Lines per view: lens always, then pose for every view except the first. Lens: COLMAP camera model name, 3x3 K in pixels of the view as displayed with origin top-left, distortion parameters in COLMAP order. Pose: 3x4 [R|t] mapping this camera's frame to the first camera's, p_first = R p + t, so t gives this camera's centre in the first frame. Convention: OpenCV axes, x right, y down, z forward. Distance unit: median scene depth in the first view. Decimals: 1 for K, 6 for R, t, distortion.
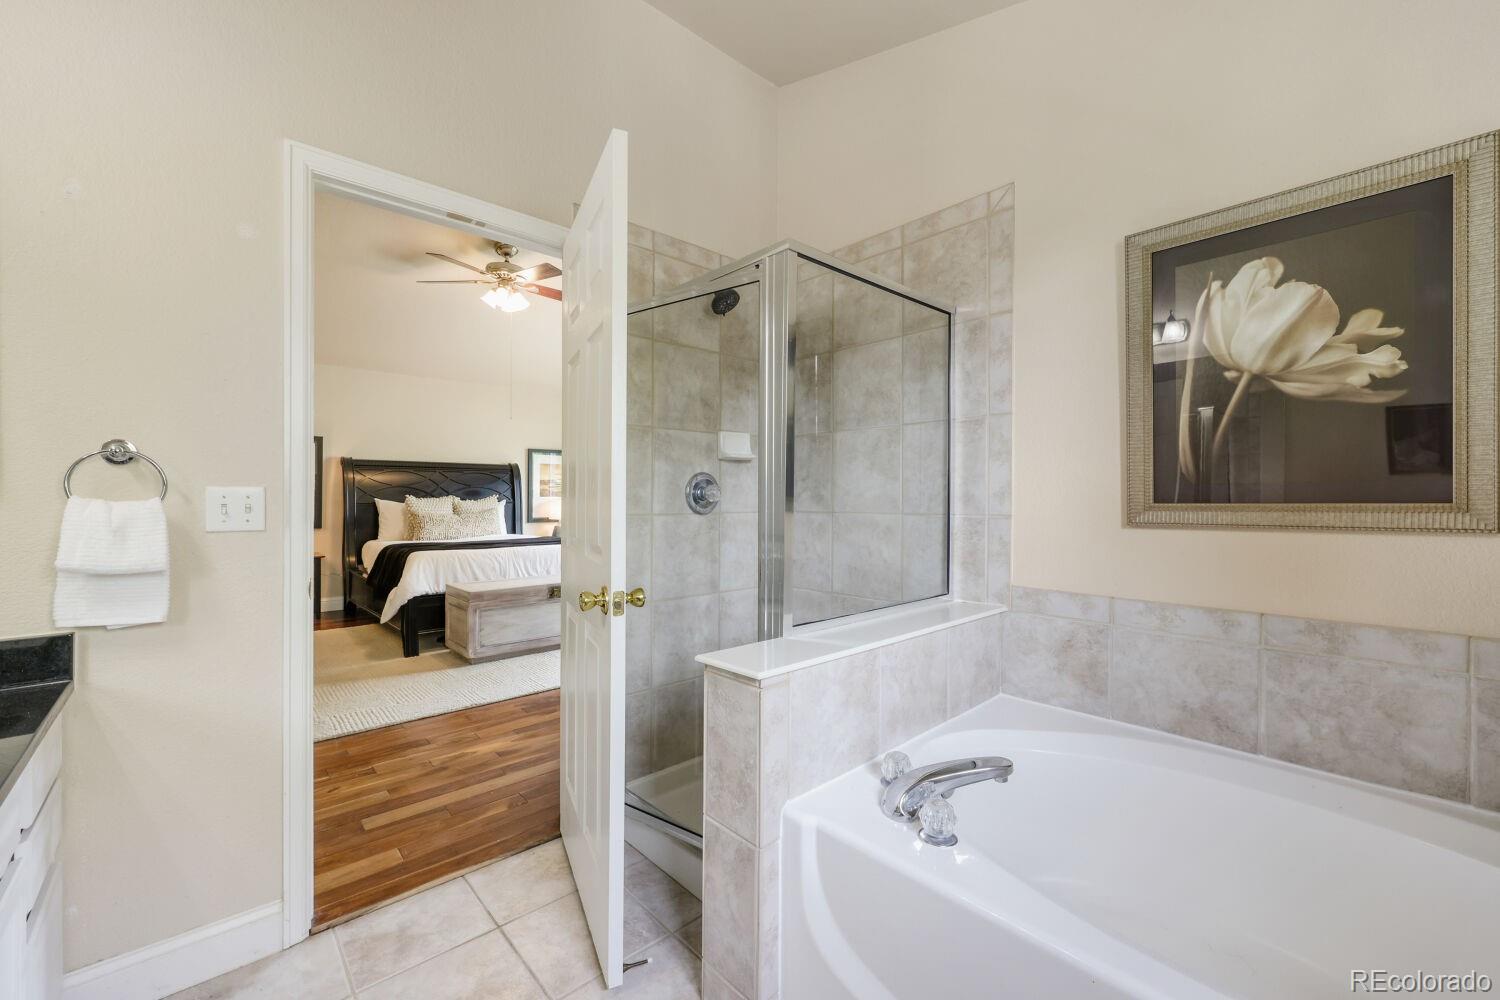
lens RADIAL K [[605.2, 0, 748.3], [0, 605.2, 495.7], [0, 0, 1]] dist [0.001680, 0.000240]
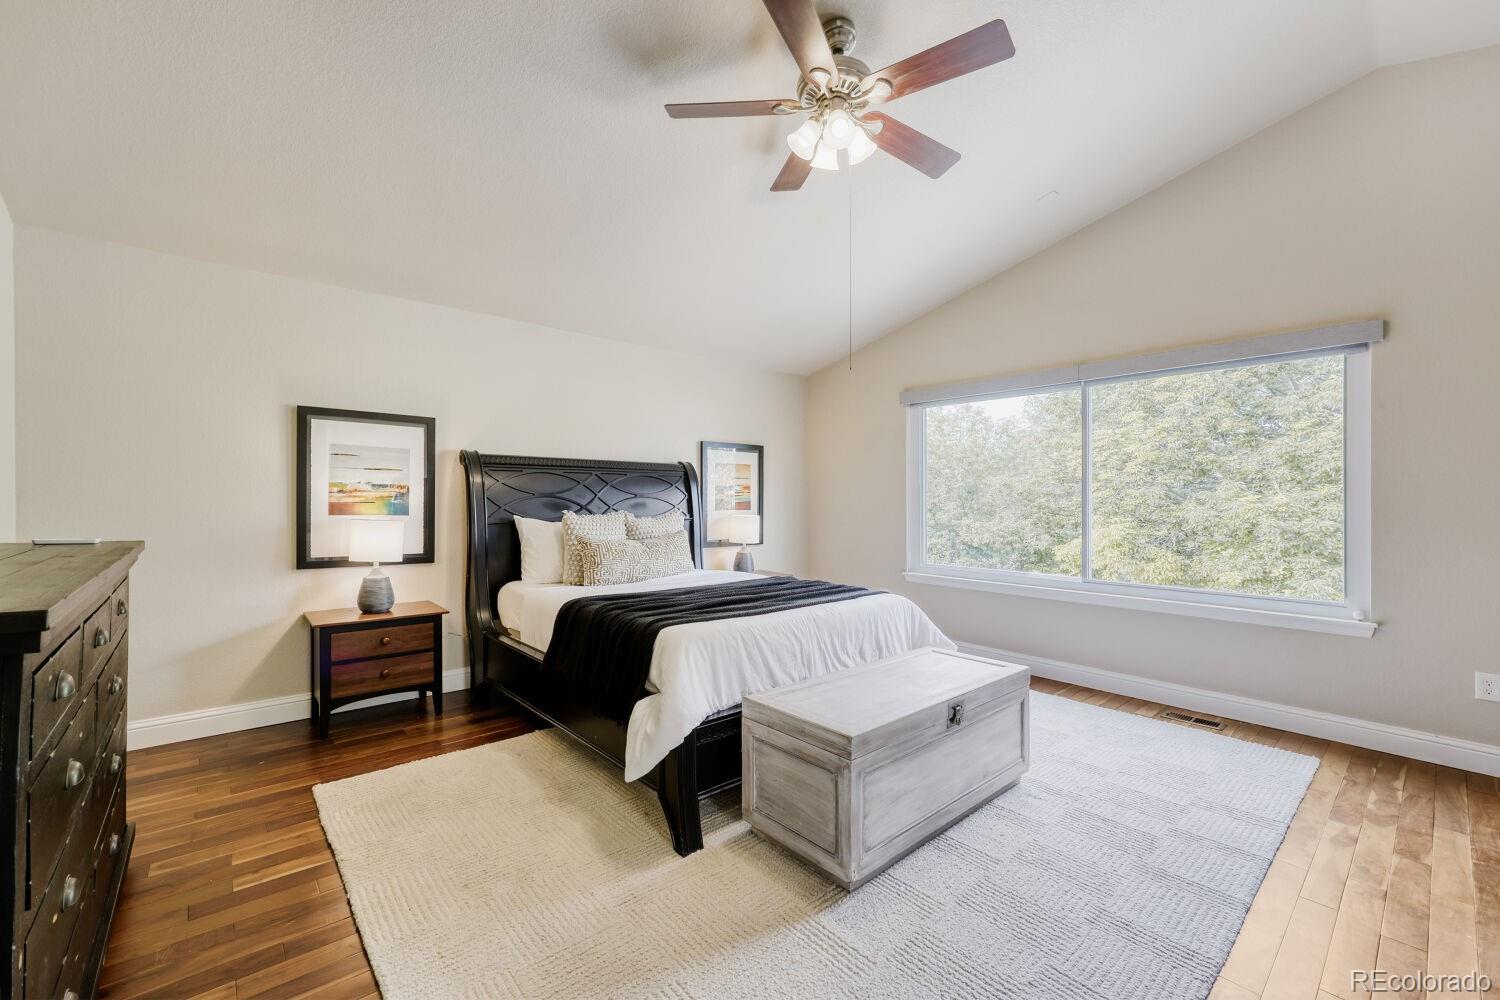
lens RADIAL K [[605.2, 0, 749.0], [0, 605.2, 501.8], [0, 0, 1]] dist [0.001680, 0.000240]
pose [[0.999856, 0.002032, -0.016833, -0.365073], [-0.001982, 0.999993, 0.003031, -0.012462], [0.016839, -0.002997, 0.999854, 0.375949]]
